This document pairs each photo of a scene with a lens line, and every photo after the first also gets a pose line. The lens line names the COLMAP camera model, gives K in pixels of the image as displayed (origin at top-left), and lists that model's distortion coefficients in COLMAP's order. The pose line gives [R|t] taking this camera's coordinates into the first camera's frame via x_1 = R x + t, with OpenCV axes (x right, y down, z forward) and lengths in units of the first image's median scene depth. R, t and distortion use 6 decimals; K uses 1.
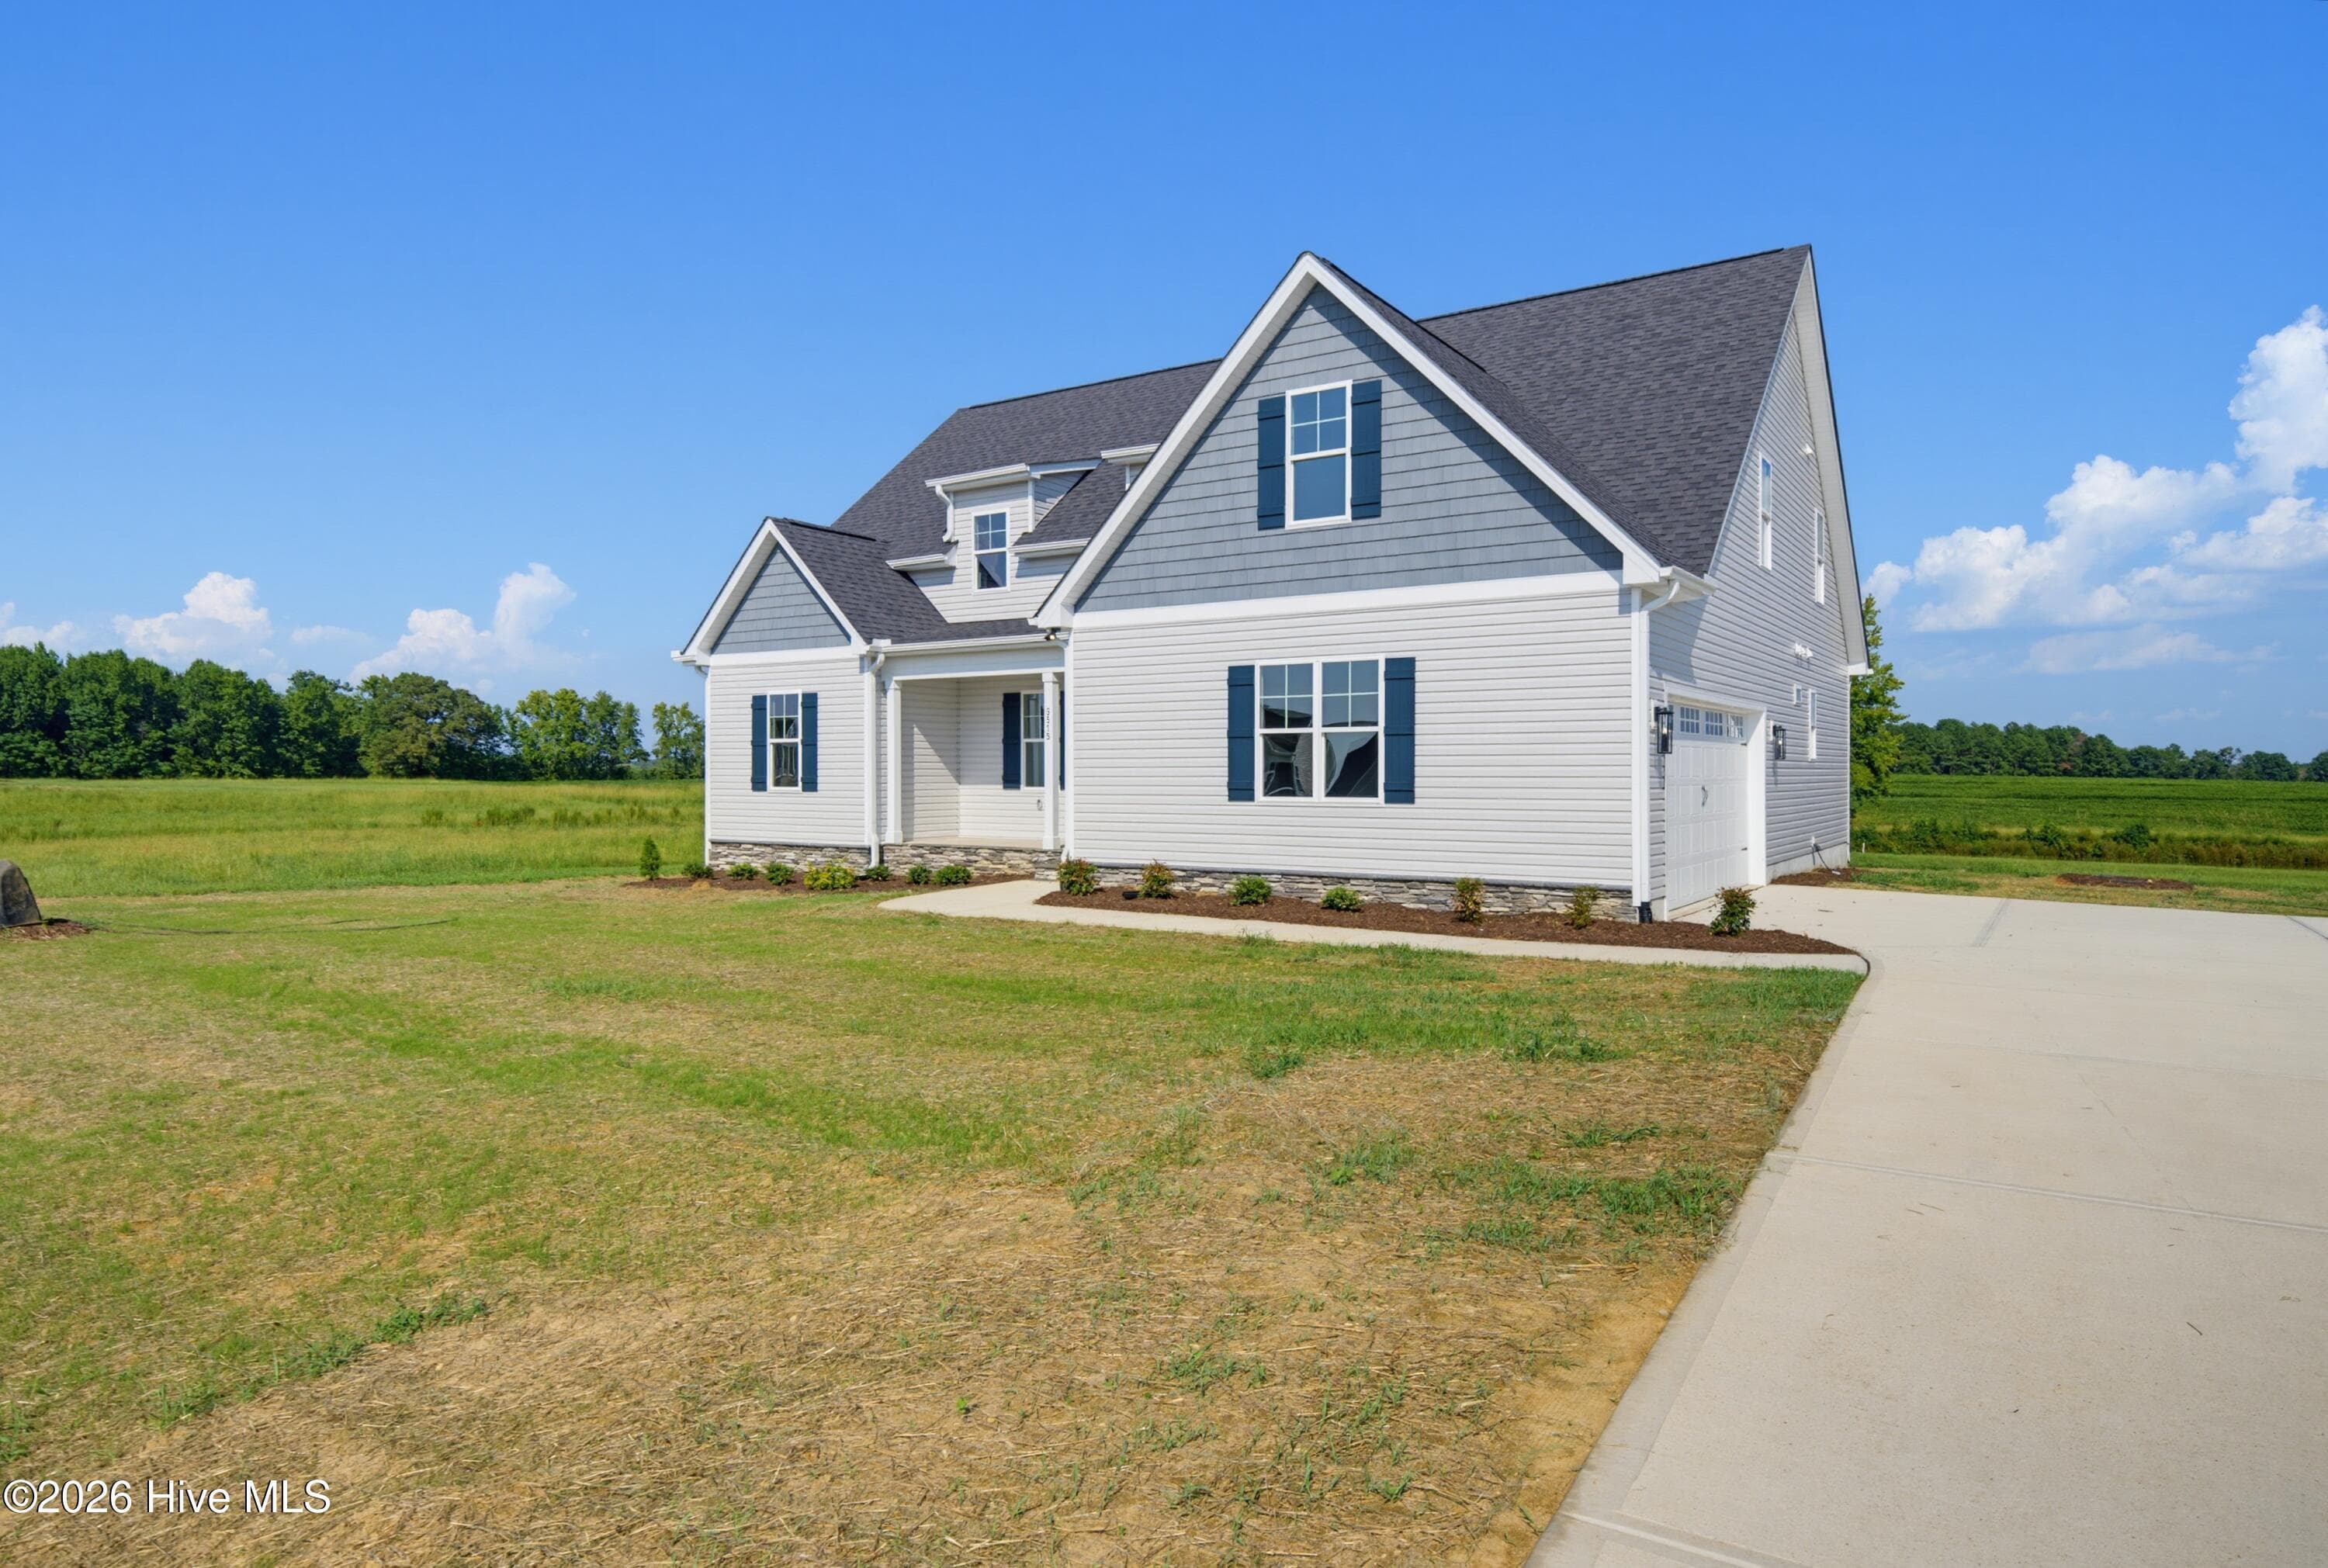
lens RADIAL K [[1338.5, 0, 1177.7], [0, 1338.5, 776.6], [0, 0, 1]] dist [0.015727, -0.020325]
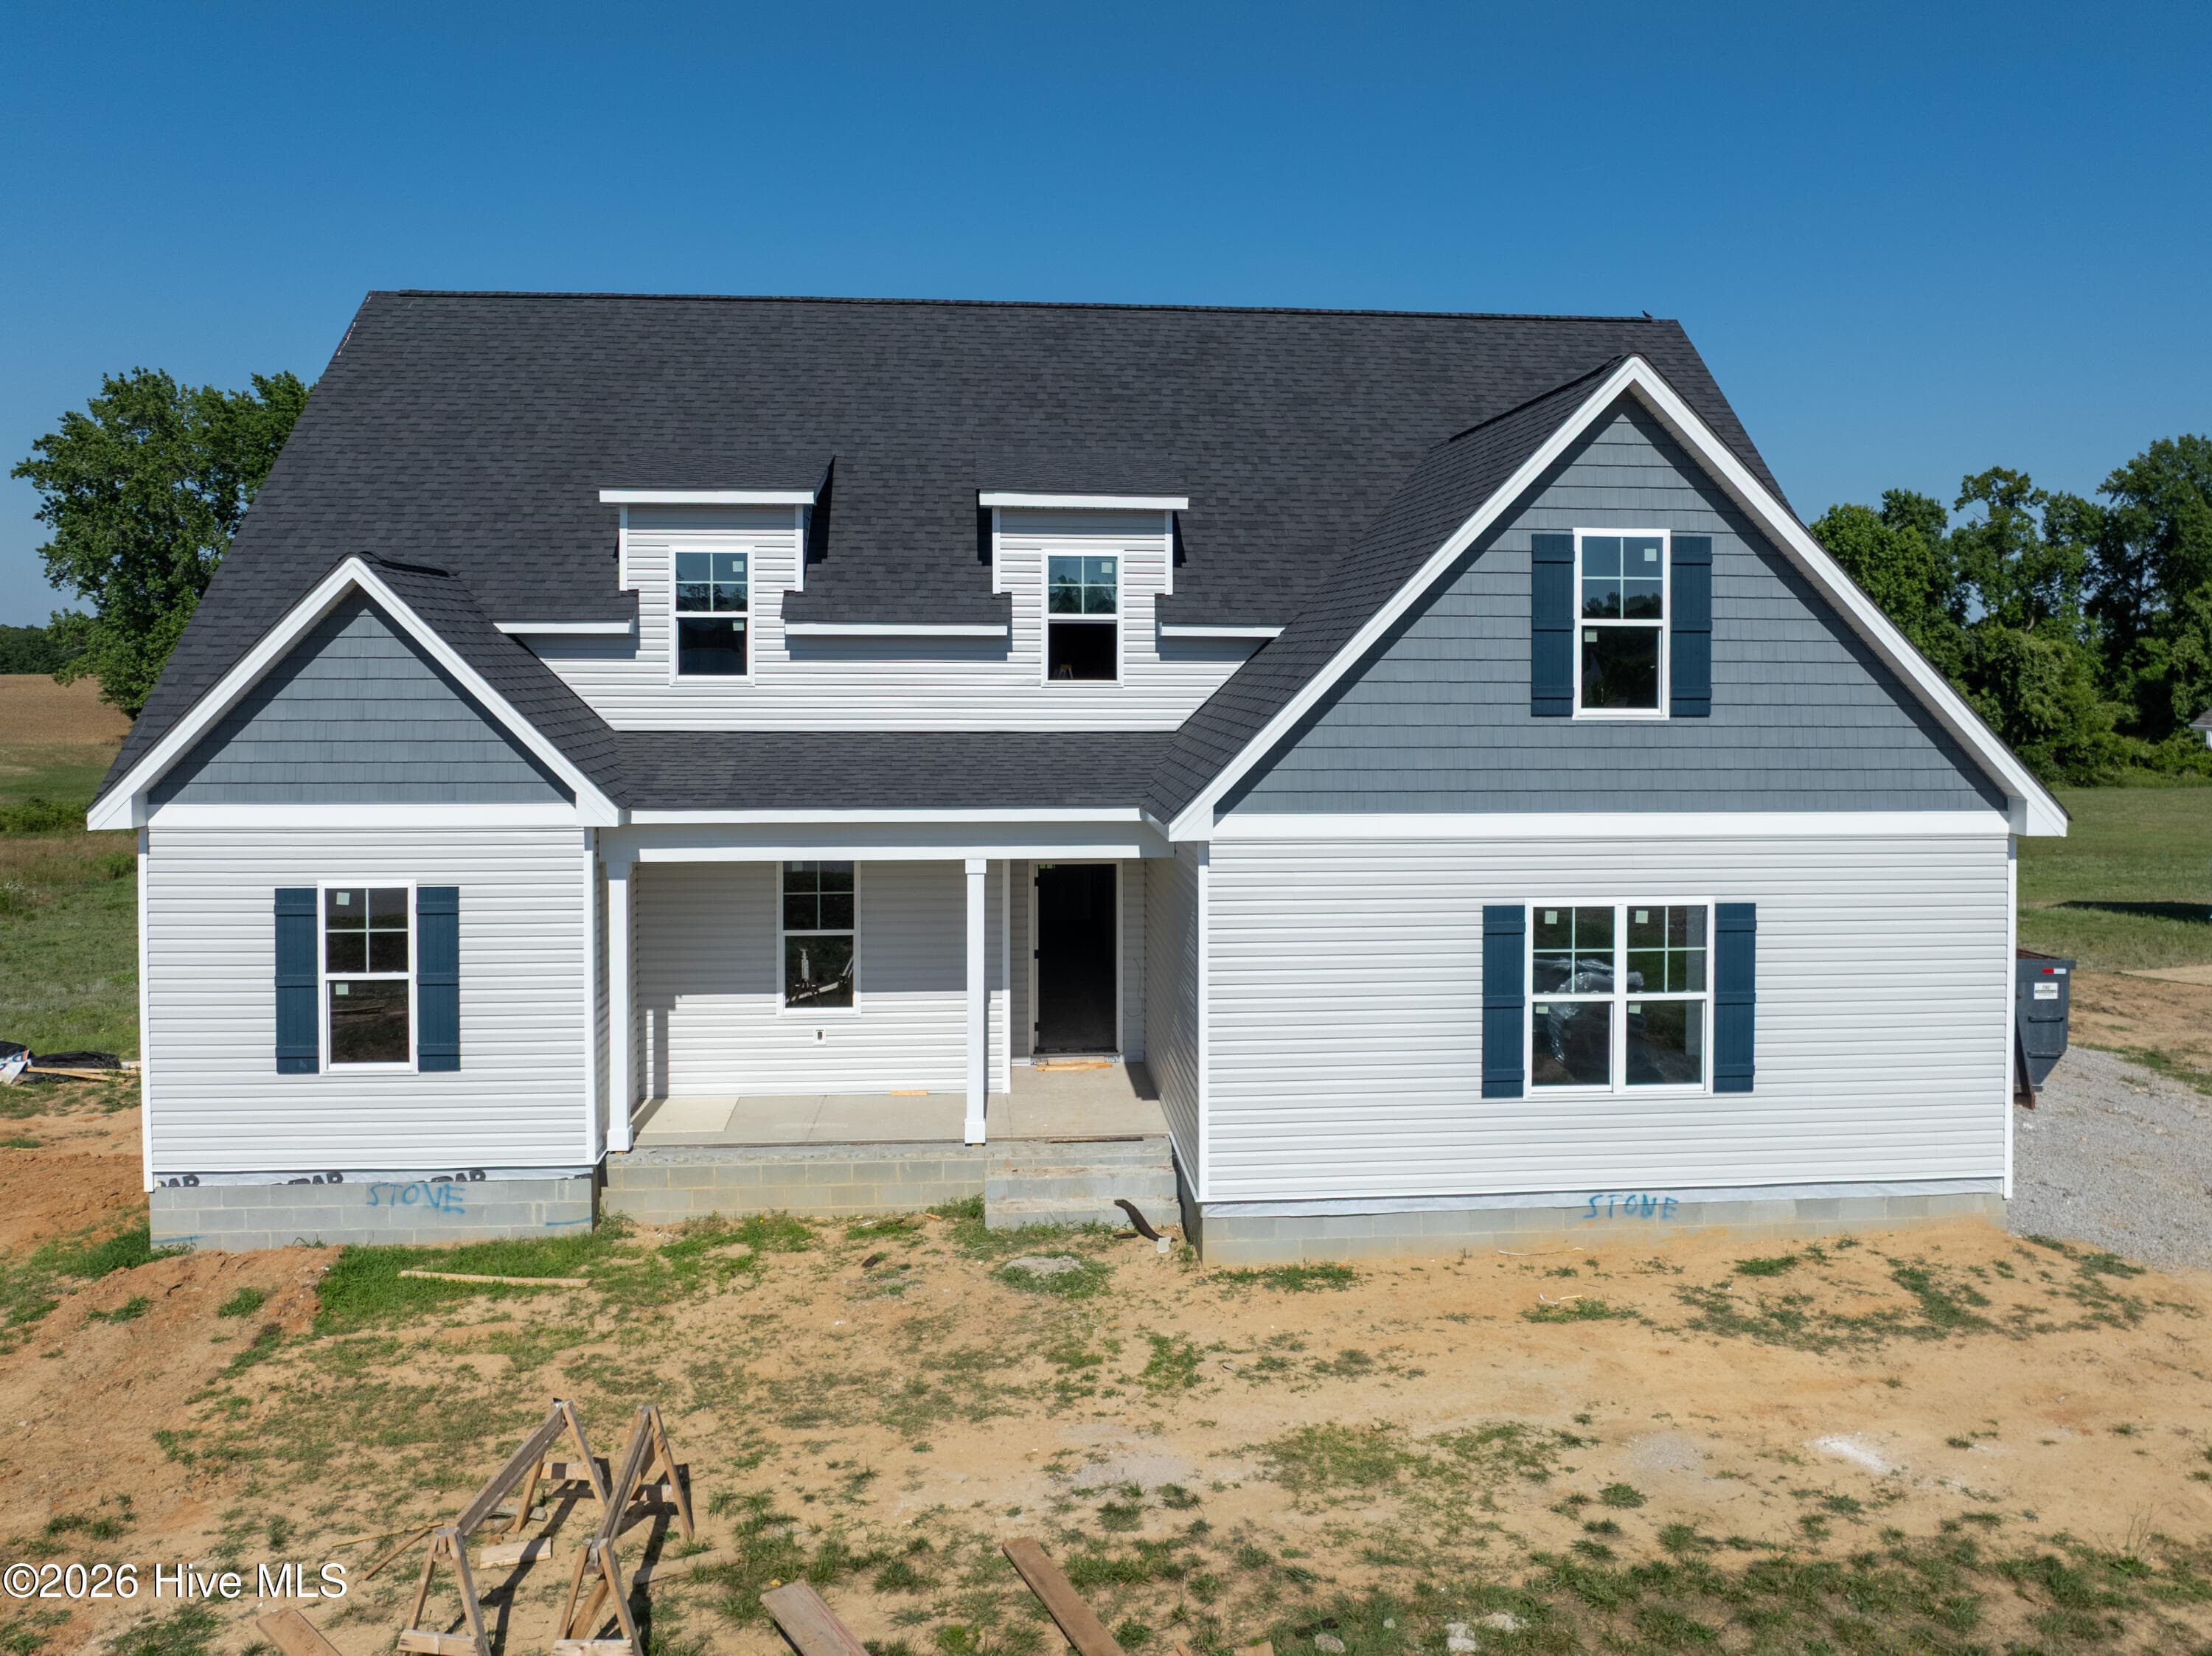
lens RADIAL K [[1727.5, 0, 1132.6], [0, 1727.5, 666.6], [0, 0, 1]] dist [-0.044984, -0.019191]
pose [[0.786792, 0.000737, 0.617218, -0.571845], [-0.000824, 1.000000, -0.000145, -0.180180], [-0.617218, -0.000395, 0.786792, 0.355445]]
